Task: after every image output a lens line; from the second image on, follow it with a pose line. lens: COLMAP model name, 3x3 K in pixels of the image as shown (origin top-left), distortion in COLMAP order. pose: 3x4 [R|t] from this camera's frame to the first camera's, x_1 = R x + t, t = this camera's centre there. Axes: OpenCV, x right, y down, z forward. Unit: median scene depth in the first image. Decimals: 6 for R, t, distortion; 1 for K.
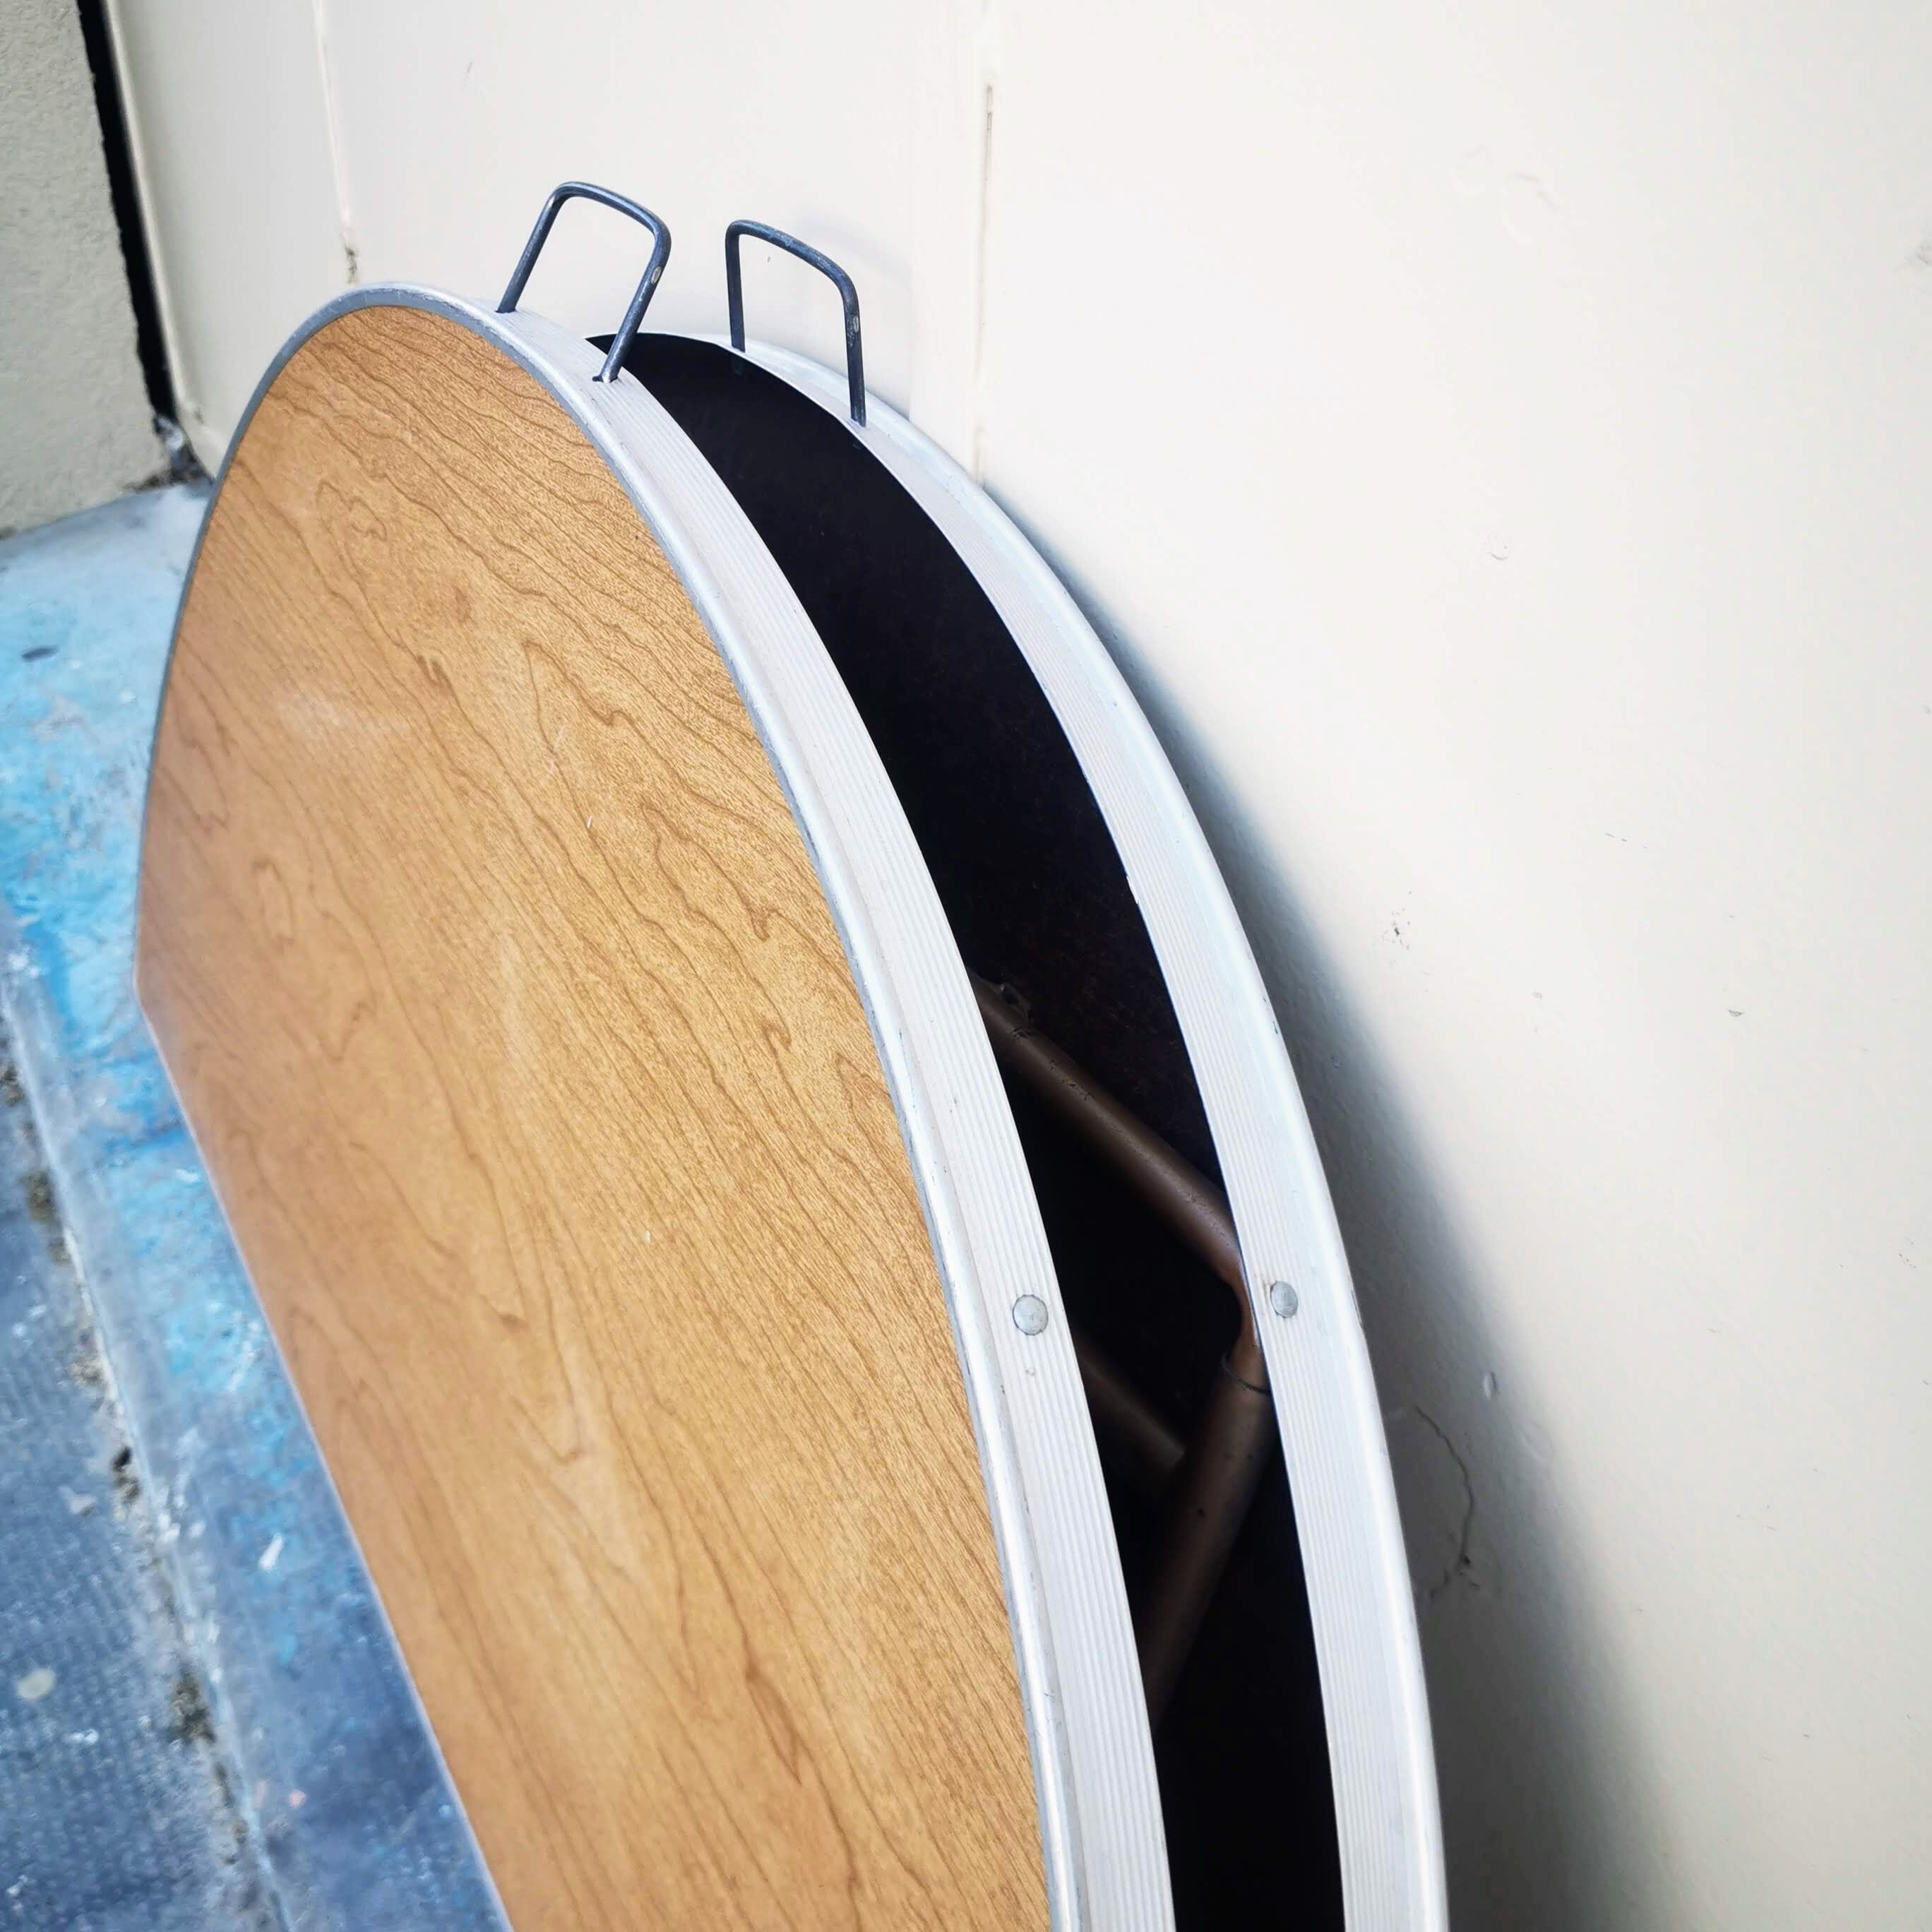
lens RADIAL K [[2065.1, 0, 933.4], [0, 2065.1, 908.3], [0, 0, 1]] dist [0.030136, -0.033719]
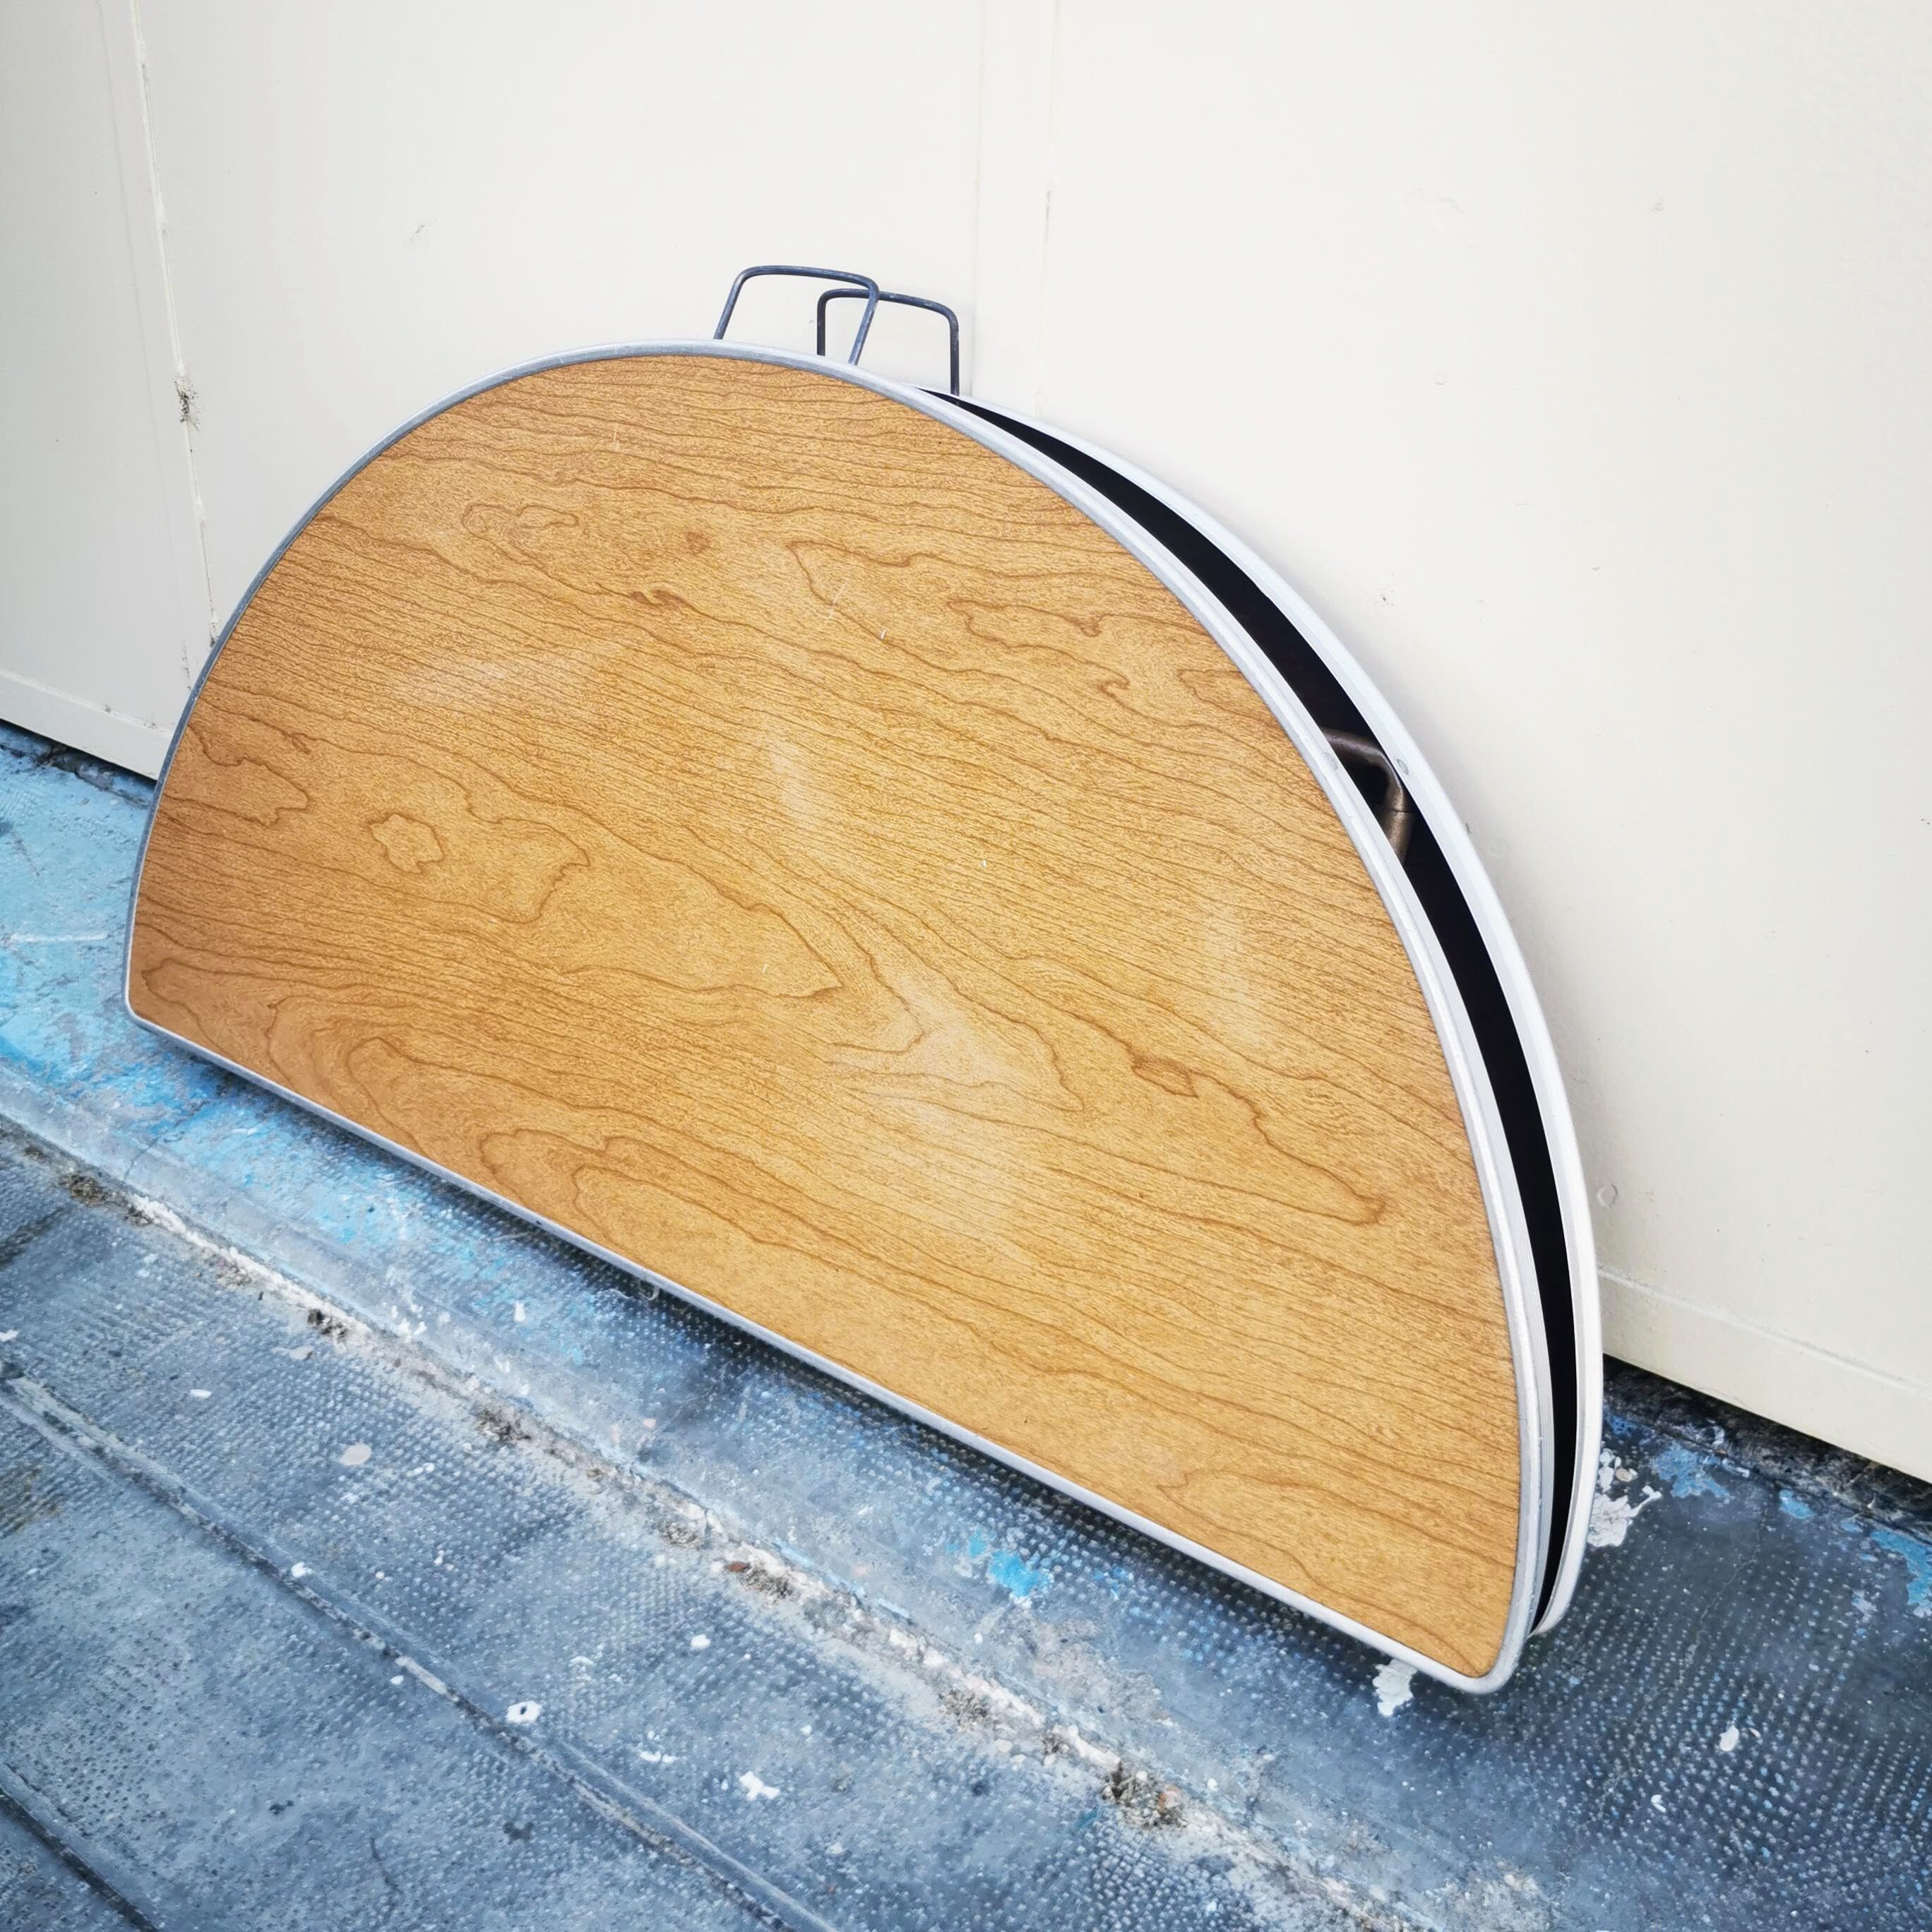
lens RADIAL K [[2065.1, 0, 933.4], [0, 2065.1, 908.3], [0, 0, 1]] dist [0.030136, -0.033719]
pose [[0.913309, -0.153496, 0.377234, -0.689983], [0.190940, 0.979532, -0.063708, 0.249859], [-0.359734, 0.130214, 0.923924, -0.438606]]
